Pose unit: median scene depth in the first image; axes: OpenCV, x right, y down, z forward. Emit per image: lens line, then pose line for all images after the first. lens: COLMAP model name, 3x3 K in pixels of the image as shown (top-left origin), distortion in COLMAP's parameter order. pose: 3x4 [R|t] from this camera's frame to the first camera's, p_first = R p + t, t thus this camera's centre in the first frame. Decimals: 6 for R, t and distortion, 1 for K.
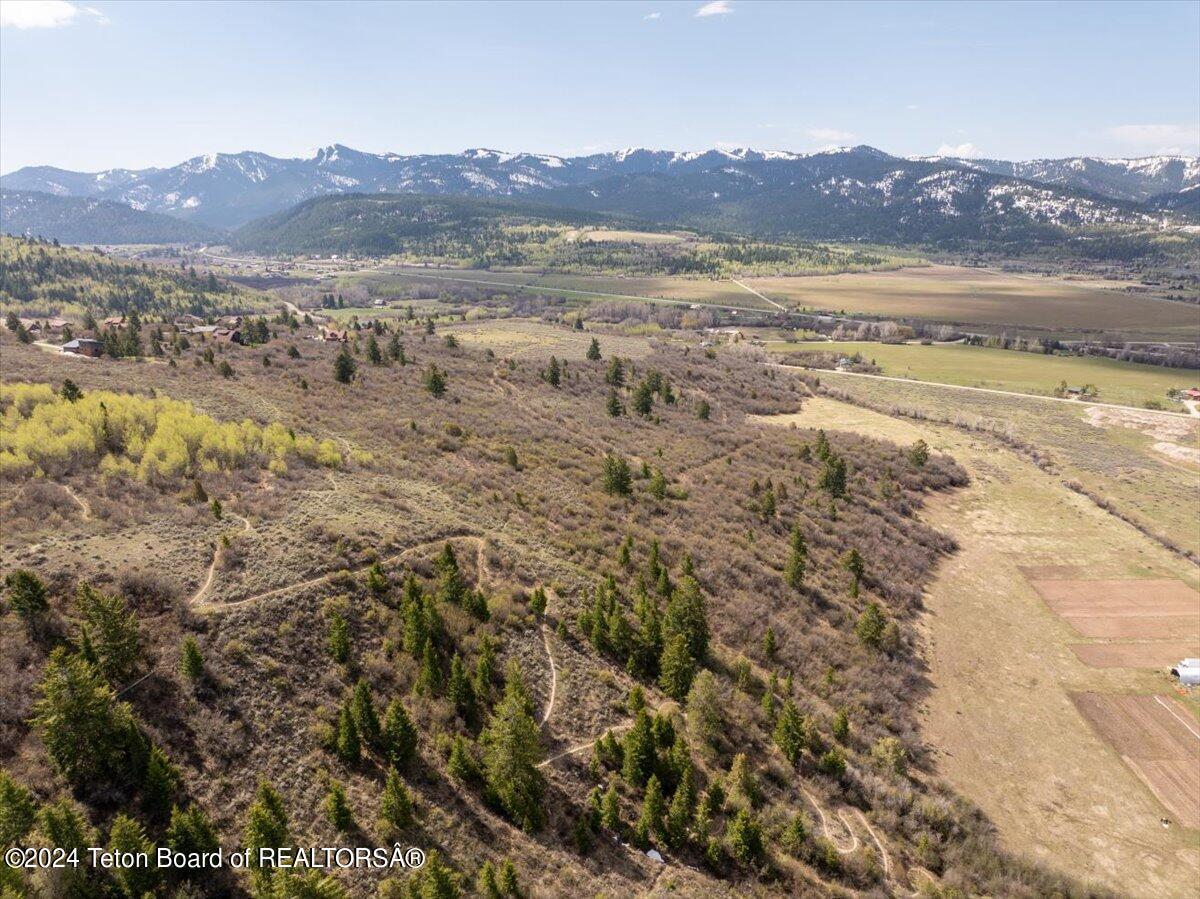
lens RADIAL K [[895.8, 0, 600.1], [0, 895.8, 450.3], [0, 0, 1]] dist [-0.055685, 0.023469]
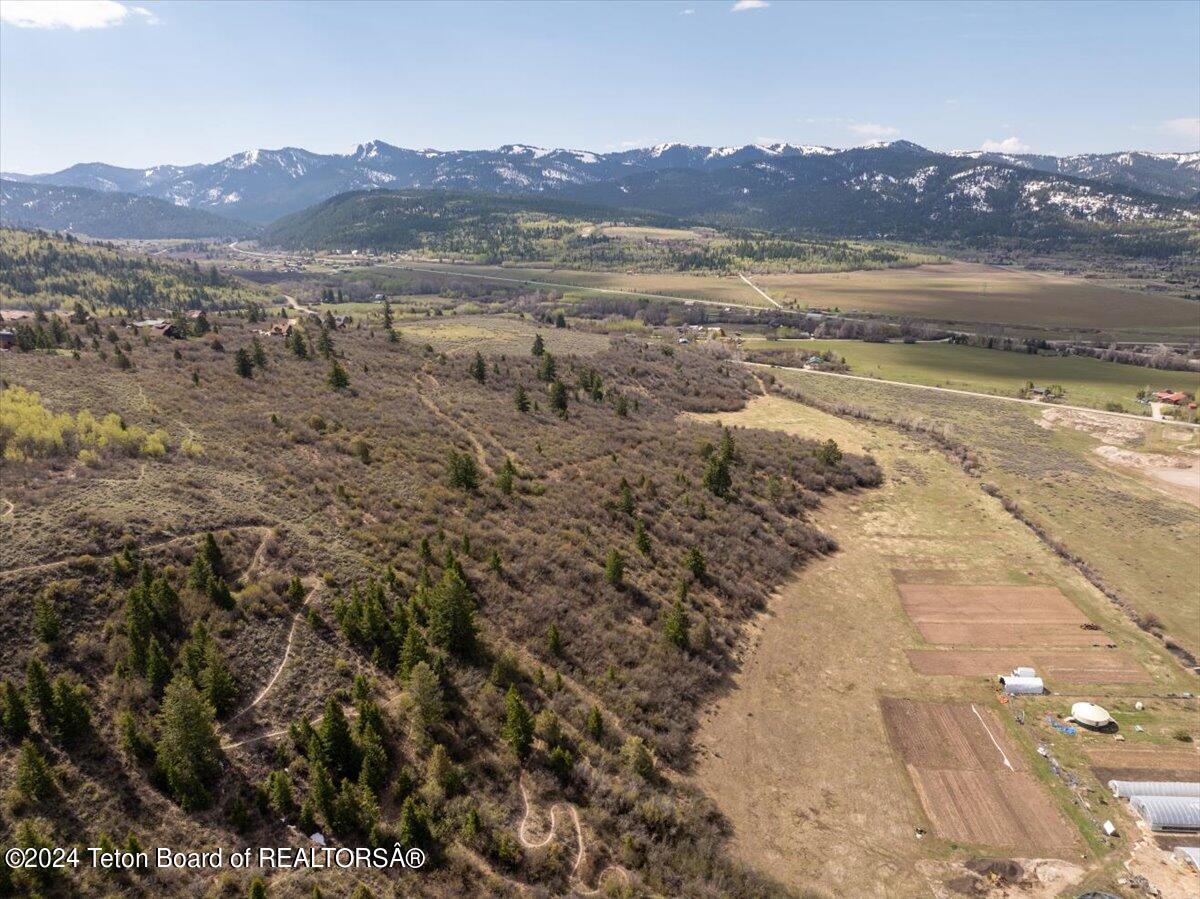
lens RADIAL K [[895.8, 0, 595.4], [0, 895.8, 447.9], [0, 0, 1]] dist [-0.055685, 0.023469]
pose [[0.998536, 0.014196, -0.052197, 0.171418], [-0.014089, 0.999898, 0.002417, -0.001240], [0.052226, -0.001678, 0.998634, -0.001978]]
